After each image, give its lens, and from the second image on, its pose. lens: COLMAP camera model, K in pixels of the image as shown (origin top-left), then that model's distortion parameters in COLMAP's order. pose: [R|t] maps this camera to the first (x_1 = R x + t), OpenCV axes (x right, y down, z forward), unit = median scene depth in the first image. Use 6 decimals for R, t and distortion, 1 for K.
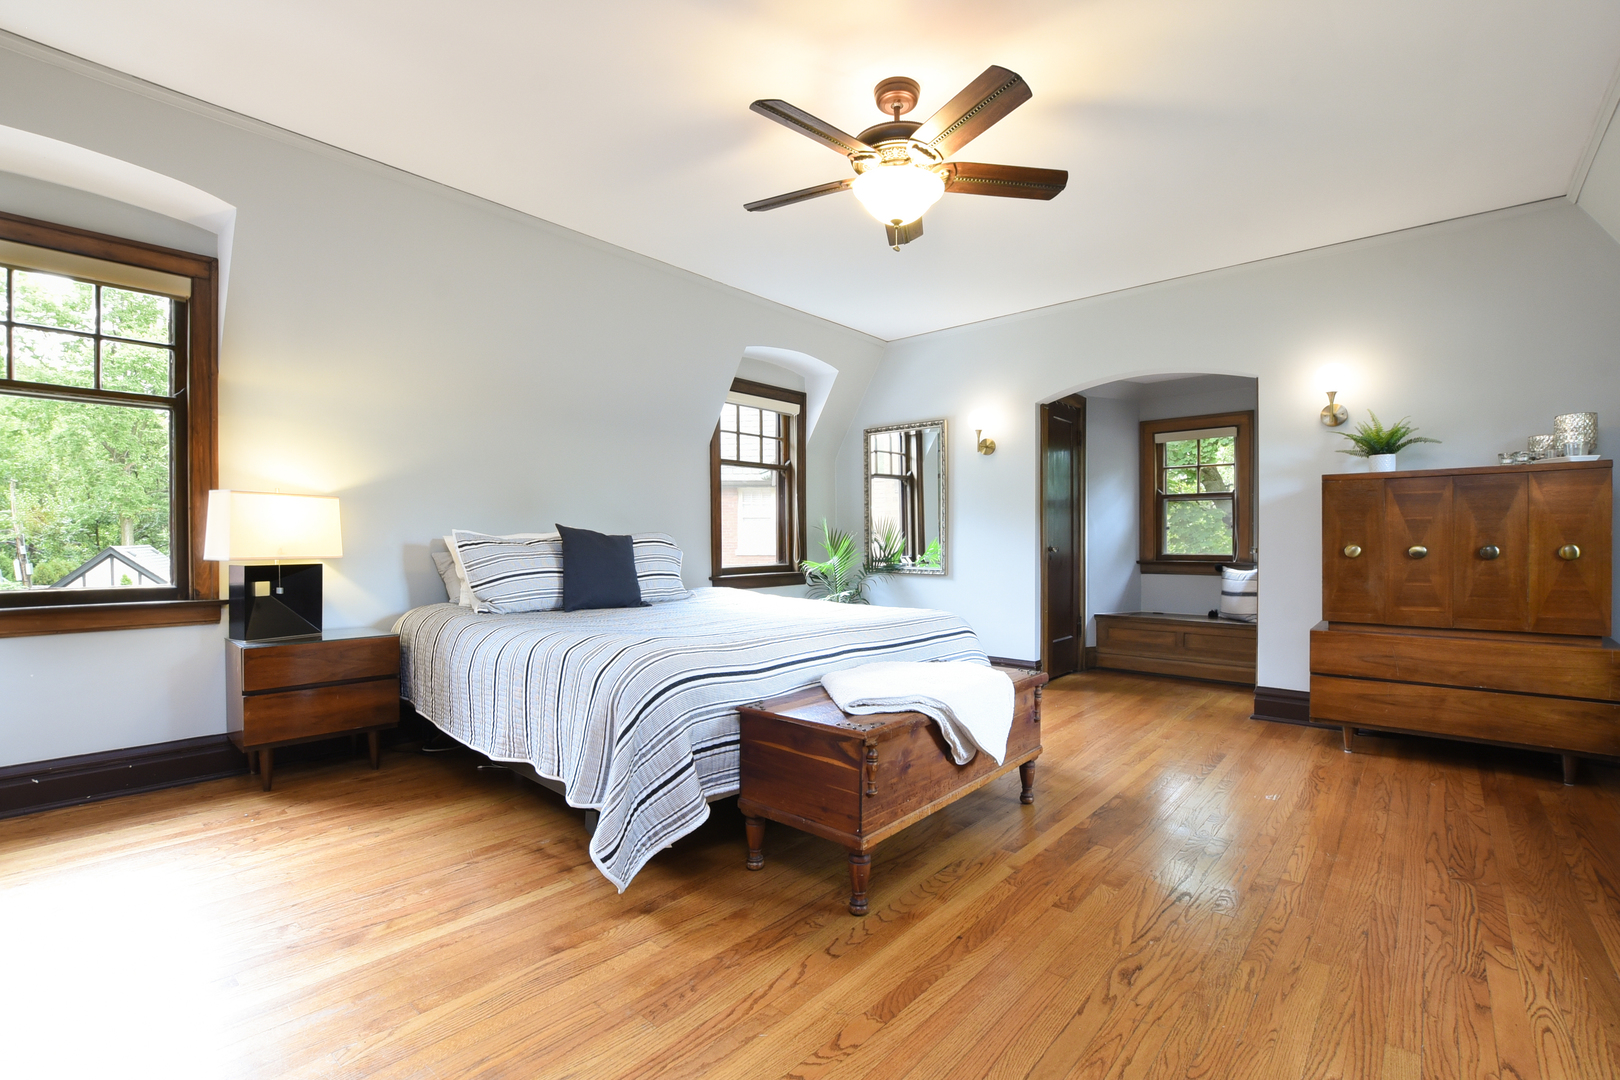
lens RADIAL K [[712.3, 0, 805.3], [0, 712.3, 538.7], [0, 0, 1]] dist [-0.032502, 0.005017]
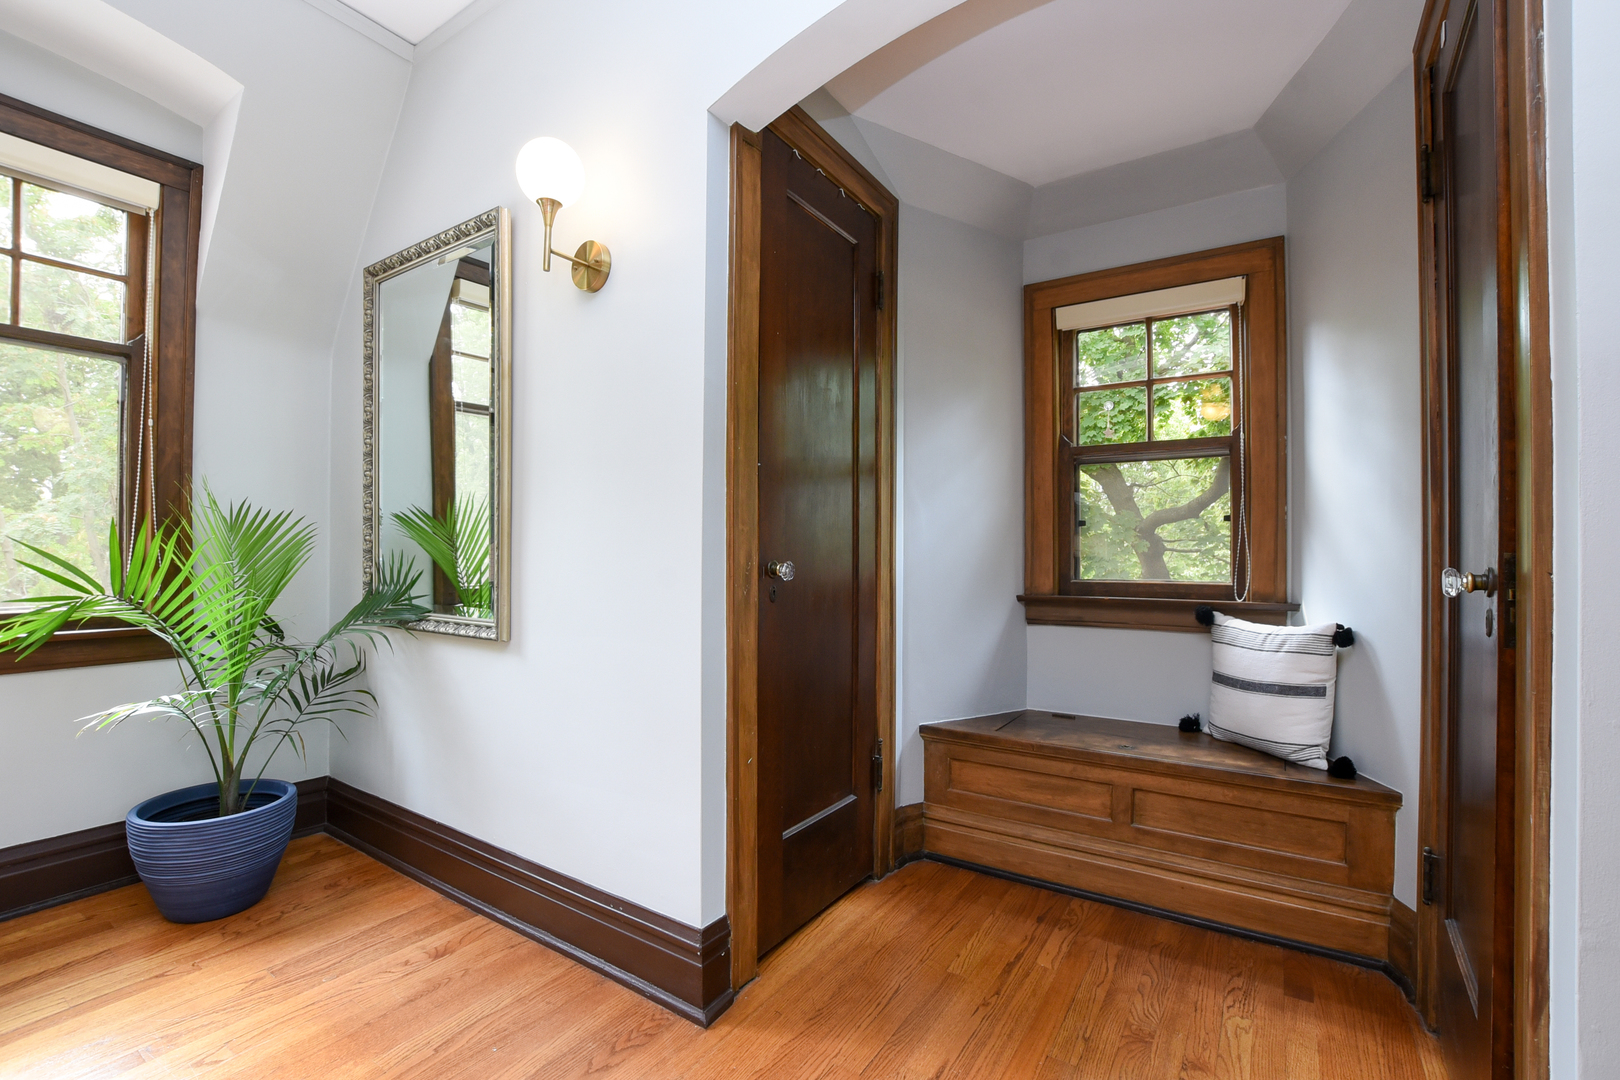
lens RADIAL K [[712.3, 0, 812.2], [0, 712.3, 550.8], [0, 0, 1]] dist [-0.032502, 0.005017]
pose [[0.989507, 0.006307, 0.144350, 0.293027], [-0.004612, 0.999916, -0.012073, 0.009050], [-0.144414, 0.011281, 0.989453, 0.612154]]
